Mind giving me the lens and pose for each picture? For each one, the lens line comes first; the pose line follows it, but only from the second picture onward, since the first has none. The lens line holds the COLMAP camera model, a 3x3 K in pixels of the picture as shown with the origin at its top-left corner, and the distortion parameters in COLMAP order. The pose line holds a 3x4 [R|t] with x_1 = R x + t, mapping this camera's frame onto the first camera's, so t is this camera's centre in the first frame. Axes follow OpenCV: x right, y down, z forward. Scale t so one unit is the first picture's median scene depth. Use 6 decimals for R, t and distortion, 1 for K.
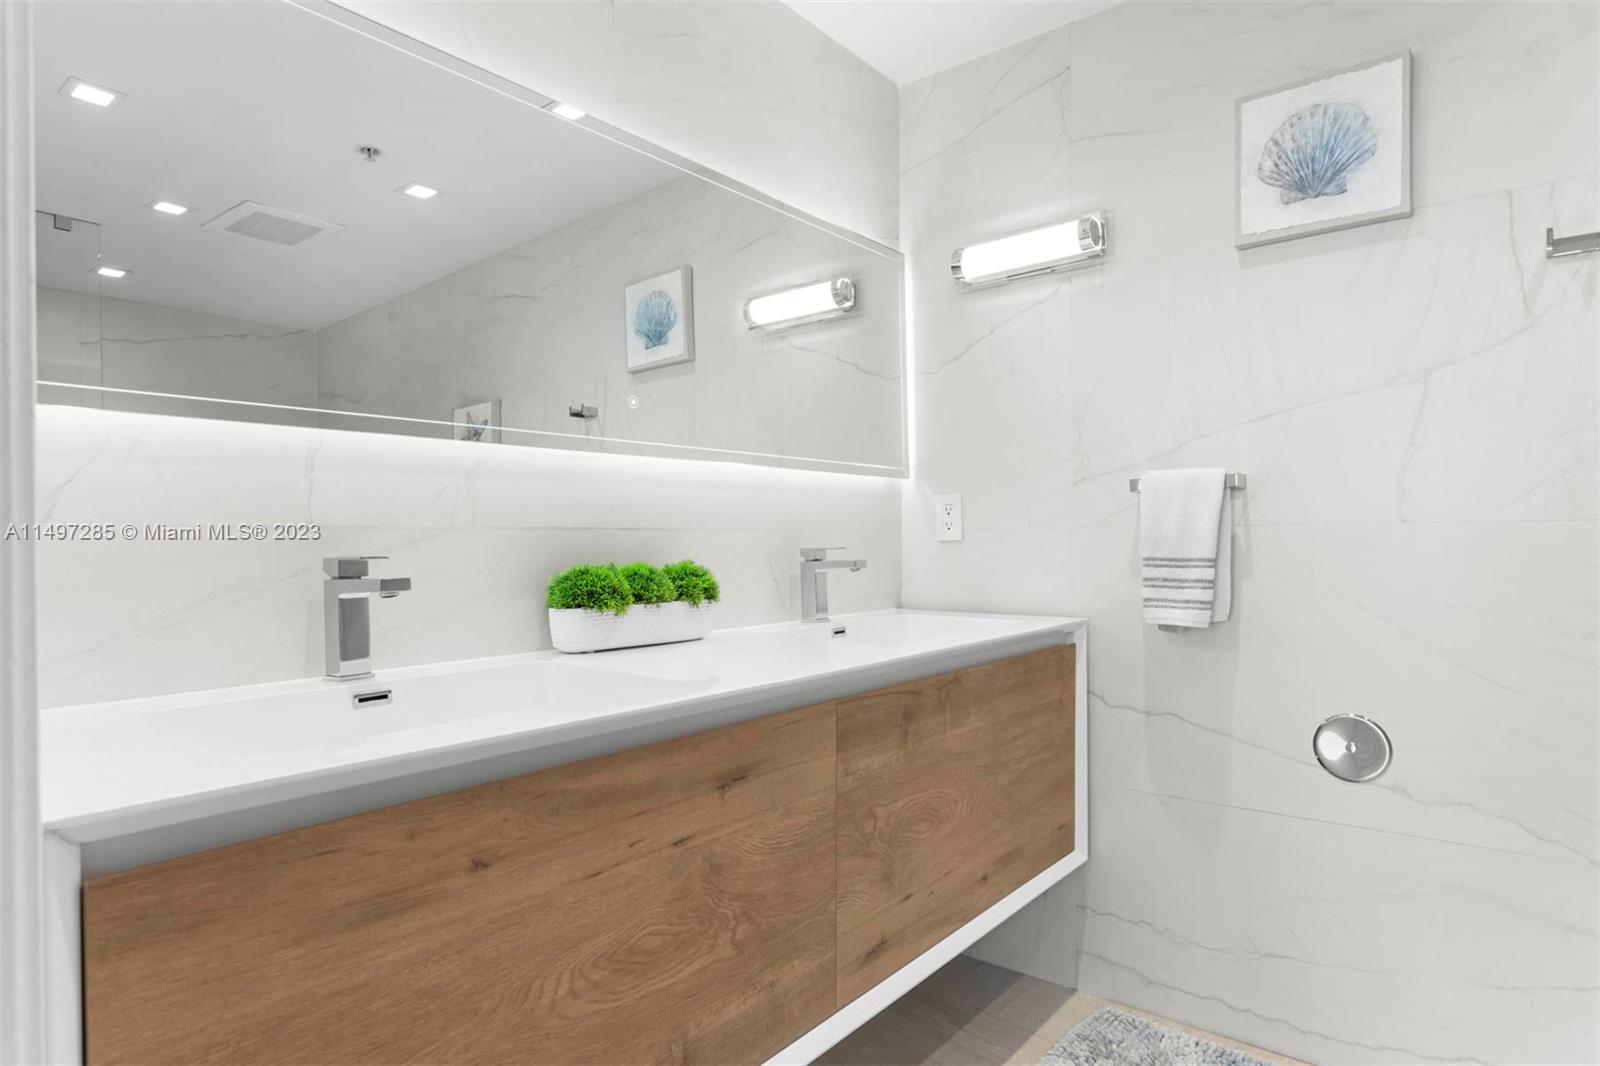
lens RADIAL K [[924.2, 0, 796.3], [0, 924.2, 532.7], [0, 0, 1]] dist [-0.017618, 0.003923]
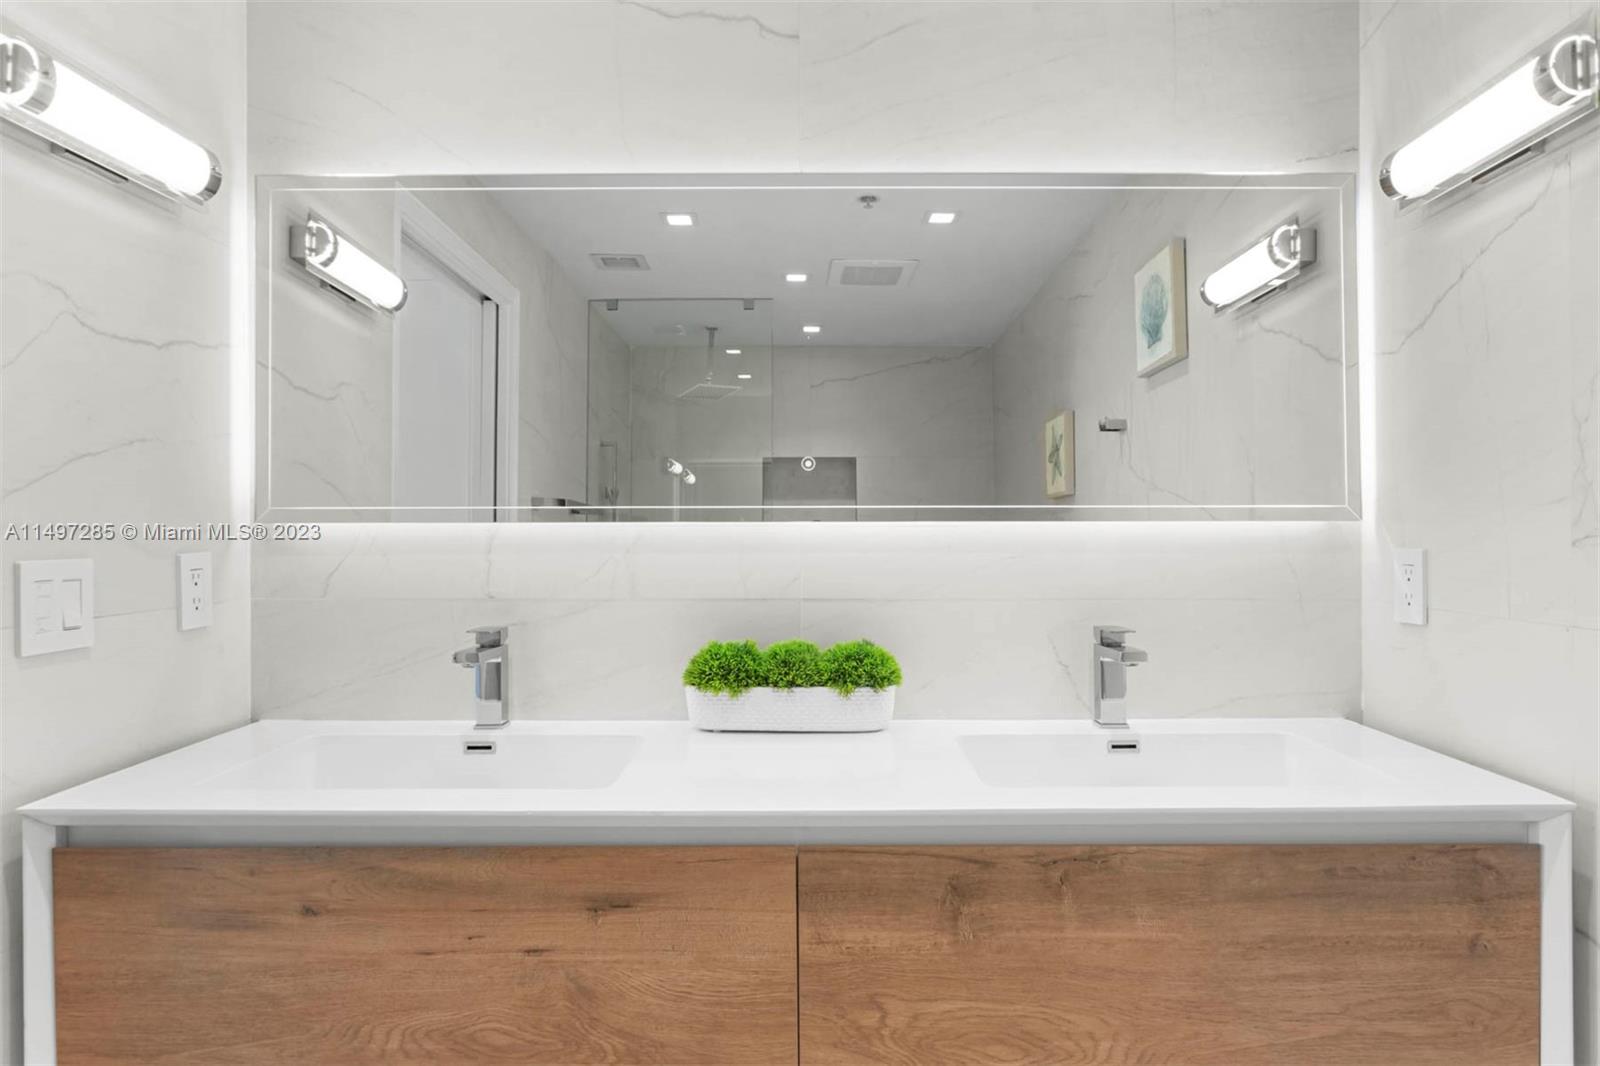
lens RADIAL K [[987.6, 0, 801.9], [0, 987.6, 526.9], [0, 0, 1]] dist [-0.006185, -0.003119]
pose [[0.622706, 0.006147, -0.782432, 0.707573], [0.002694, 0.999946, 0.010000, -0.106047], [0.782451, -0.008335, 0.622656, 0.454977]]
